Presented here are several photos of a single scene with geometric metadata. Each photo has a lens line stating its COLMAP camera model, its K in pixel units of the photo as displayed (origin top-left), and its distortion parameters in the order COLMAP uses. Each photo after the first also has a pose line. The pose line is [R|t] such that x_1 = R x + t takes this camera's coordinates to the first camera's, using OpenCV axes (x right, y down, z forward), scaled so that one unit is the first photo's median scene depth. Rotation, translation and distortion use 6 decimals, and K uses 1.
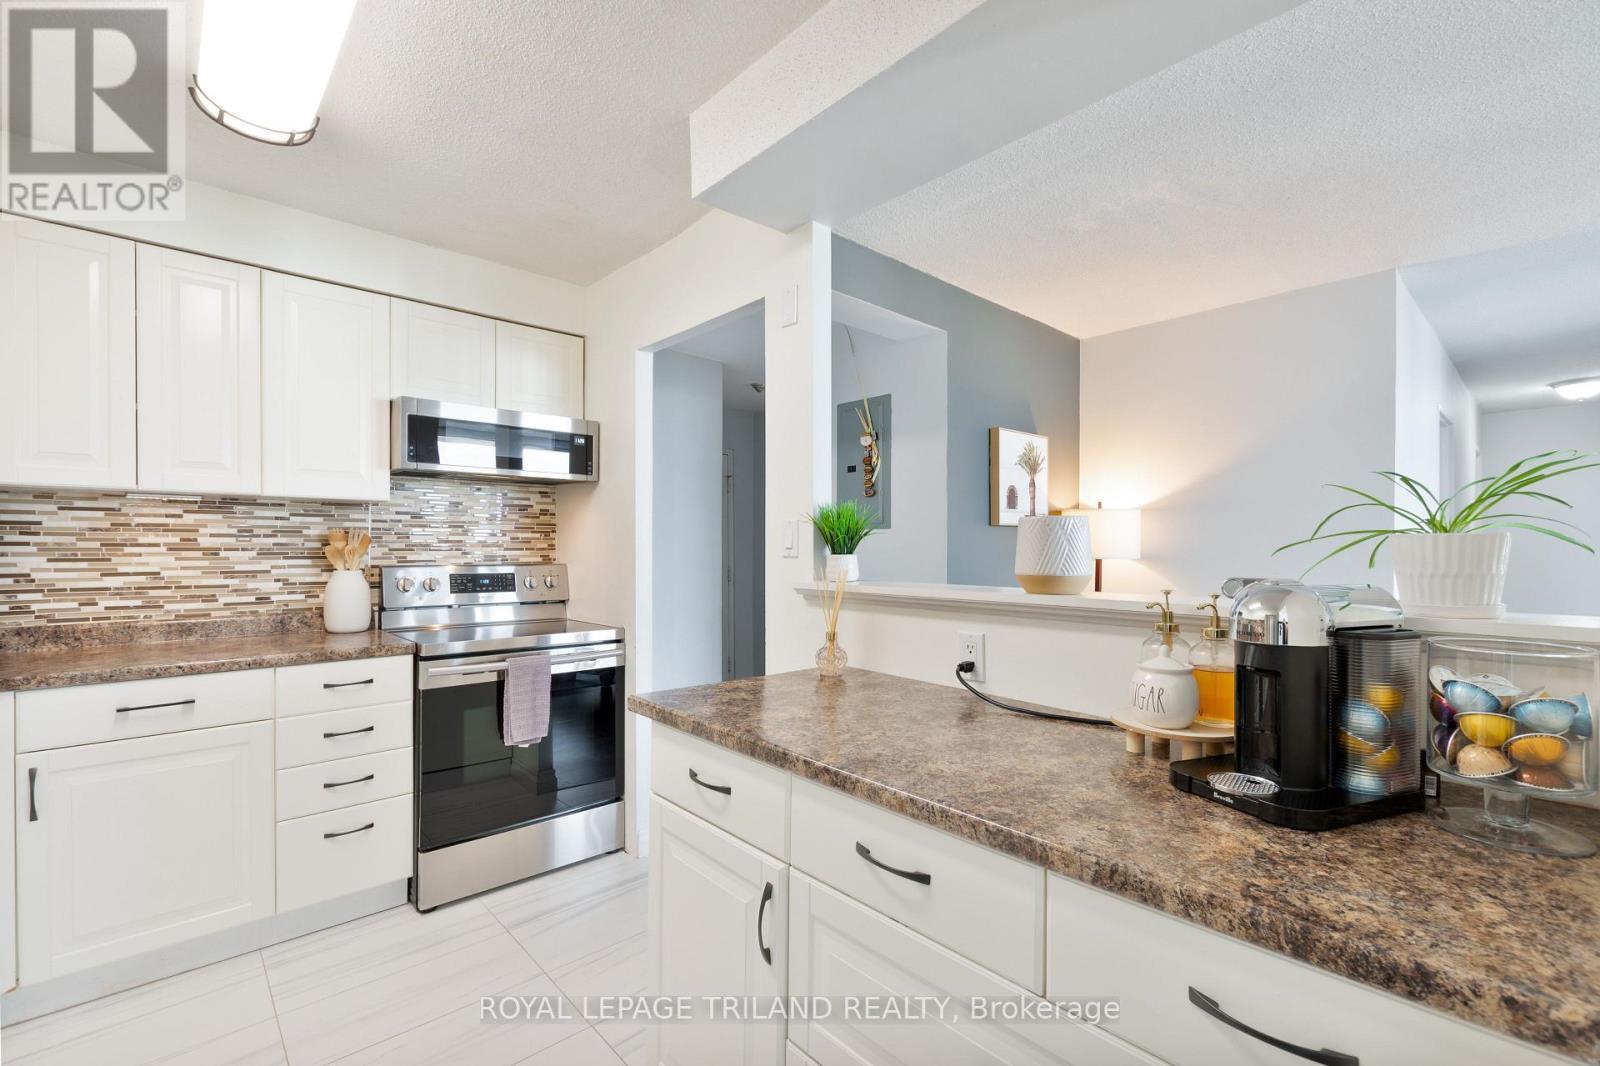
lens RADIAL K [[704.9, 0, 807.4], [0, 704.9, 545.5], [0, 0, 1]] dist [0.004001, -0.000817]
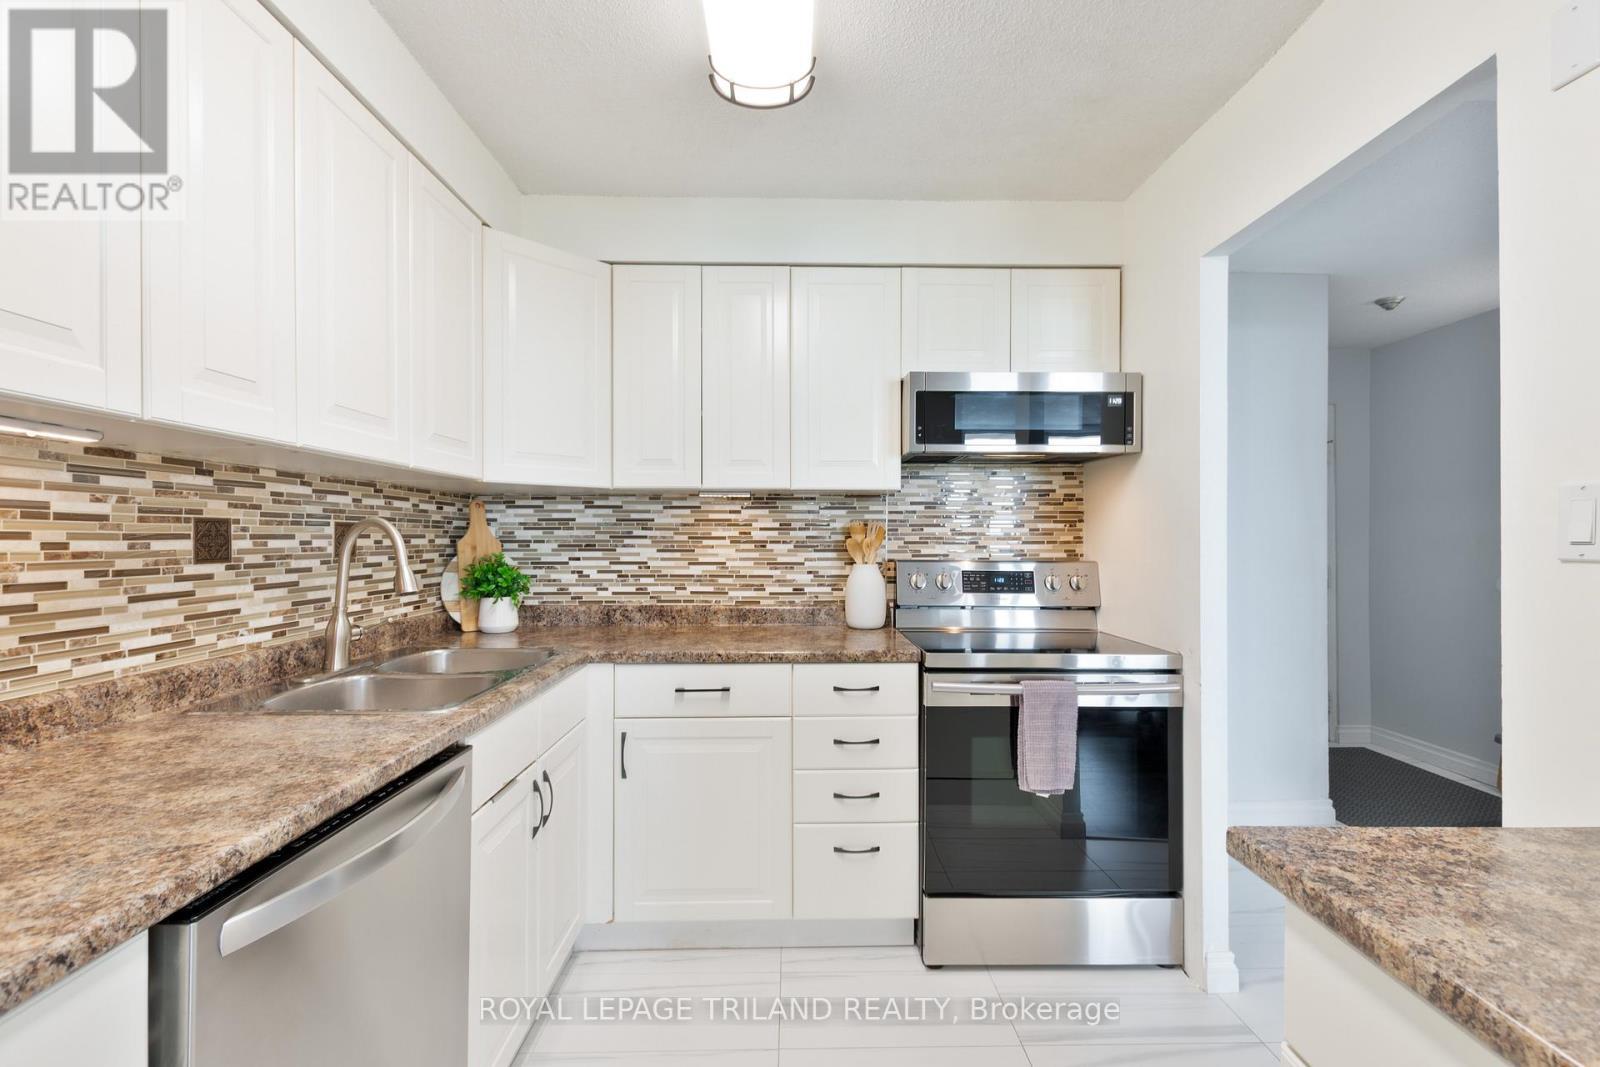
lens RADIAL K [[704.9, 0, 805.5], [0, 704.9, 537.7], [0, 0, 1]] dist [0.004001, -0.000817]
pose [[0.753496, -0.001622, -0.657451, -0.084564], [0.000911, 0.999999, -0.001423, 0.000476], [0.657452, 0.000473, 0.753496, 0.234622]]
